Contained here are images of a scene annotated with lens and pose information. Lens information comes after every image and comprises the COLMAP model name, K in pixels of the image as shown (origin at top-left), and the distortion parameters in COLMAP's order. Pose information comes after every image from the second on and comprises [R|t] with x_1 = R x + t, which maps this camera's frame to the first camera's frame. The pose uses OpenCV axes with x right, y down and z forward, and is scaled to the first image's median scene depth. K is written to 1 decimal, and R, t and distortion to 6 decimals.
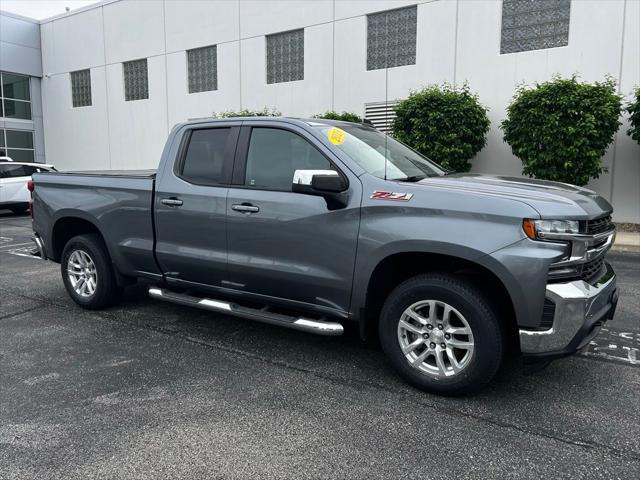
lens RADIAL K [[481.7, 0, 324.0], [0, 481.7, 231.3], [0, 0, 1]] dist [0.053381, -0.059922]
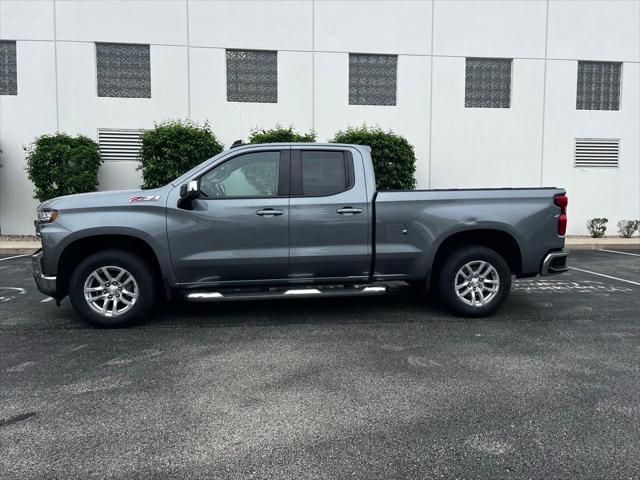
lens RADIAL K [[481.5, 0, 323.7], [0, 481.5, 238.9], [0, 0, 1]] dist [0.055929, -0.064541]
pose [[0.787999, -0.037021, 0.614563, -0.251625], [0.068388, 0.997277, -0.027613, 0.034418], [-0.611867, 0.063788, 0.788385, -0.097338]]
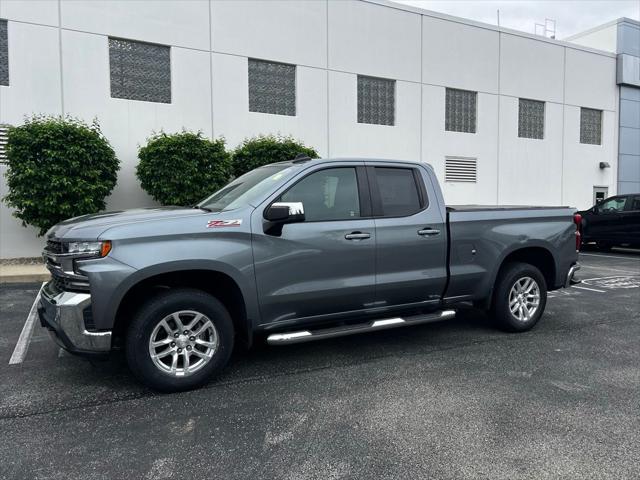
lens RADIAL K [[481.5, 0, 323.7], [0, 481.5, 238.9], [0, 0, 1]] dist [0.055929, -0.064541]
pose [[0.511389, -0.045148, 0.858163, -0.387152], [0.103061, 0.994634, -0.009087, -0.007608], [-0.853147, 0.093090, 0.513297, 0.129308]]
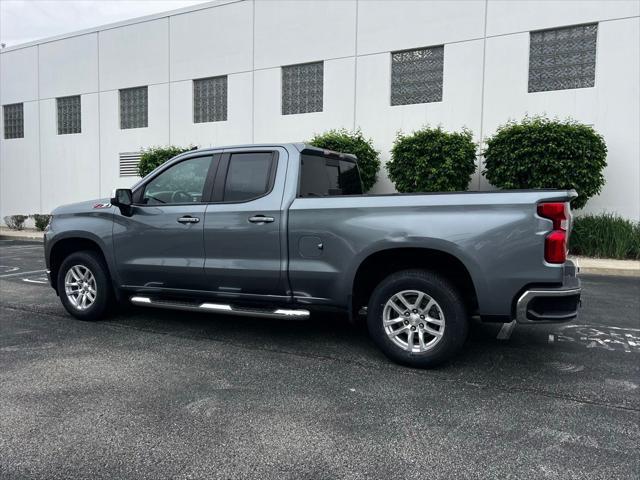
lens RADIAL K [[481.5, 0, 323.7], [0, 481.5, 238.9], [0, 0, 1]] dist [0.055929, -0.064541]
pose [[0.994346, 0.006334, 0.106001, 0.097036], [0.000165, 0.998126, -0.061185, 0.037657], [-0.106190, 0.060856, 0.992482, -0.162256]]
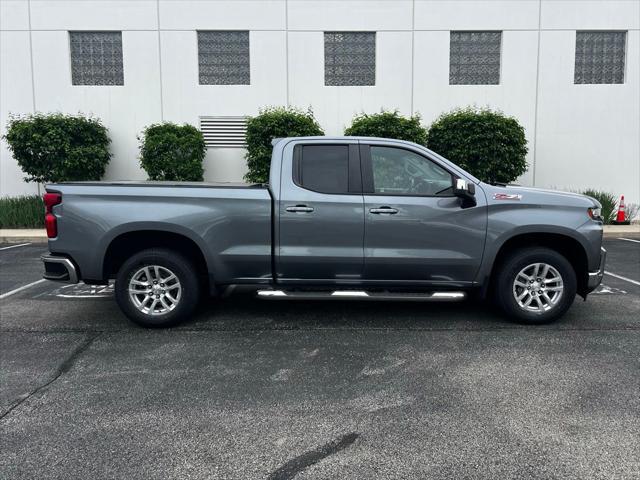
lens RADIAL K [[481.7, 0, 324.0], [0, 481.7, 231.3], [0, 0, 1]] dist [0.053381, -0.059922]
pose [[0.838763, -0.055186, 0.541693, -0.377831], [0.068994, 0.997604, -0.005199, 0.000210], [-0.540108, 0.041735, 0.840560, 0.016781]]
